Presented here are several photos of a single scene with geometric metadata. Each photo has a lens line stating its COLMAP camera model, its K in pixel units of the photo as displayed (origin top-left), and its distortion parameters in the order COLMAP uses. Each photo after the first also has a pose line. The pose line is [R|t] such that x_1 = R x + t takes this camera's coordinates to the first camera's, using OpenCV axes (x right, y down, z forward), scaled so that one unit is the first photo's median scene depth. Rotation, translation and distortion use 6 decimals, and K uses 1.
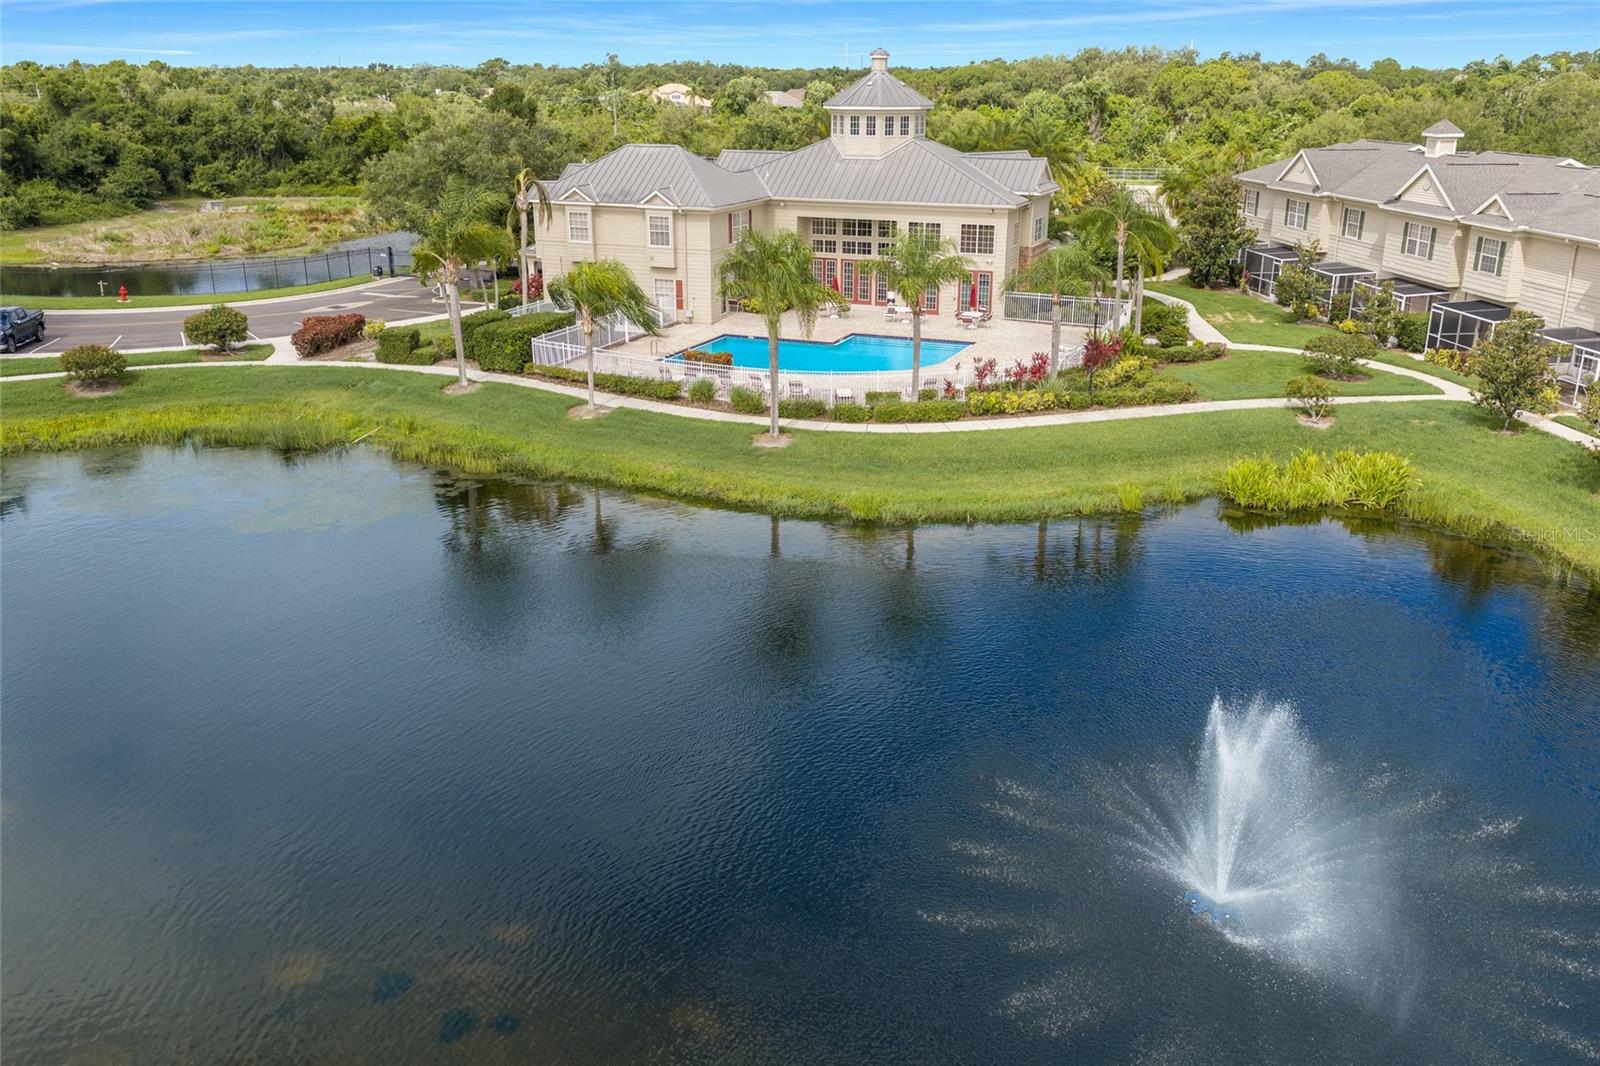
lens RADIAL K [[1351.1, 0, 800.0], [0, 1351.1, 533.0], [0, 0, 1]] dist [0.002013, -0.000585]
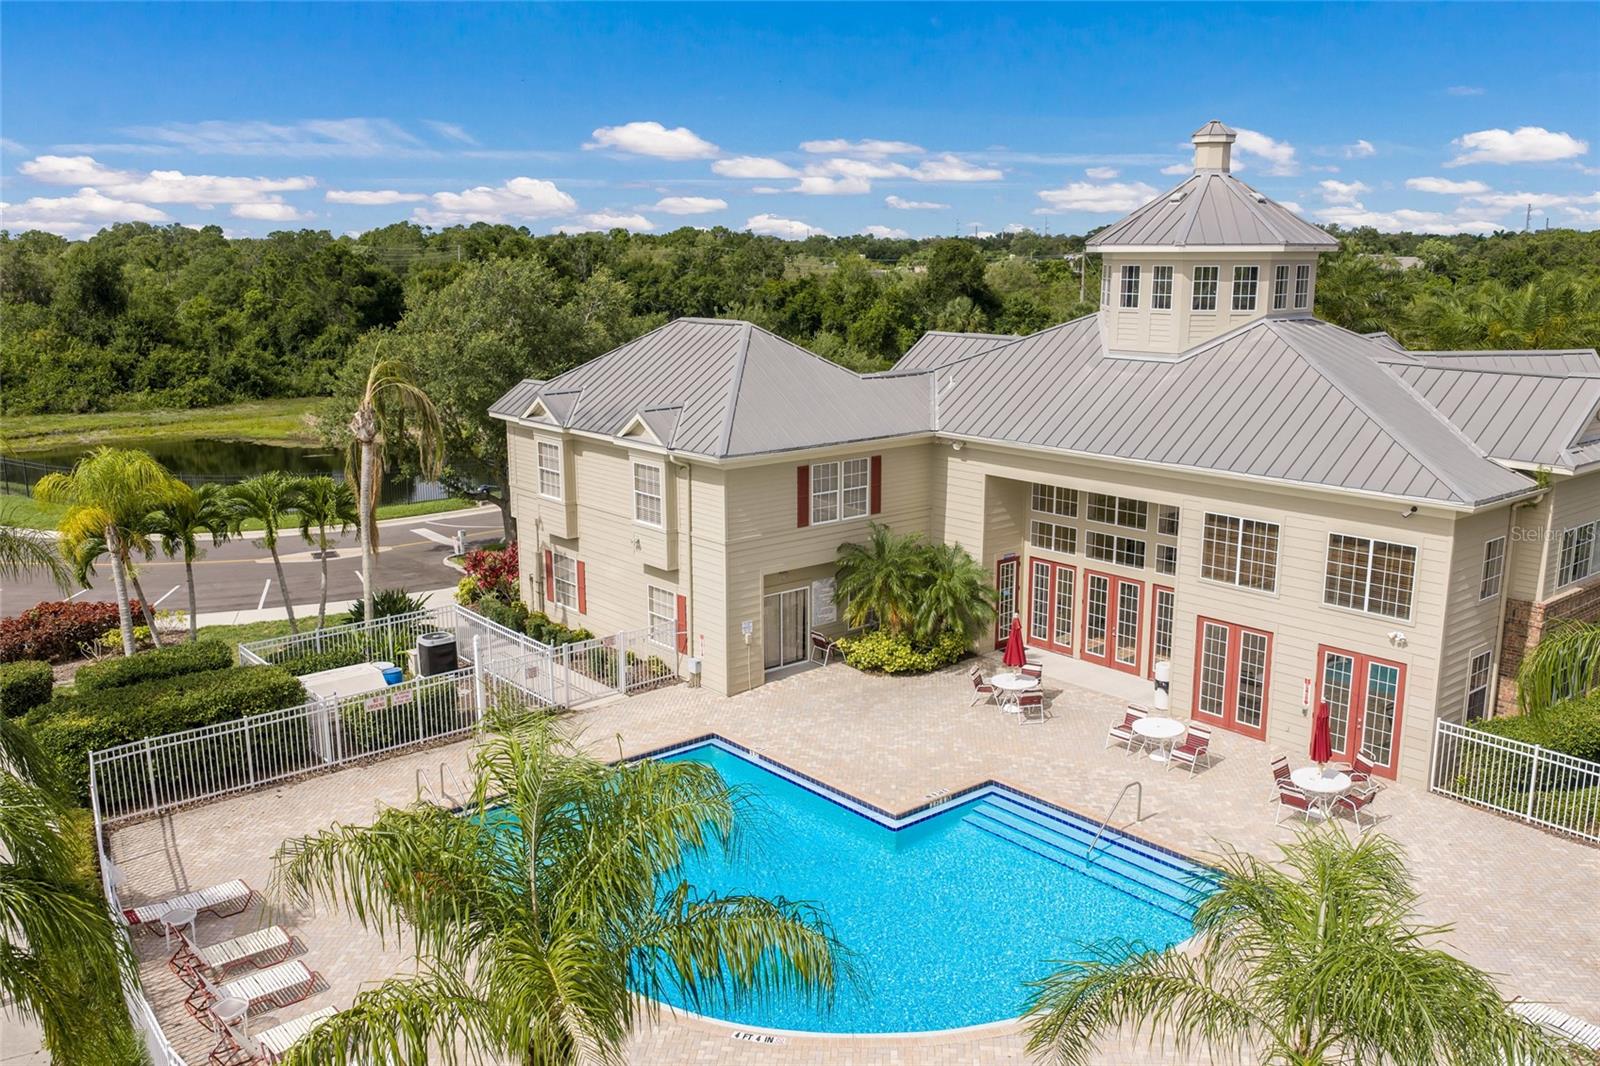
lens RADIAL K [[1295.4, 0, 799.8], [0, 1295.4, 560.9], [0, 0, 1]] dist [0.005610, 0.001078]
pose [[0.888302, 0.103781, -0.447379, 0.147536], [-0.143626, 0.988048, -0.055976, -0.172491], [0.436223, 0.113979, 0.892591, 0.580605]]
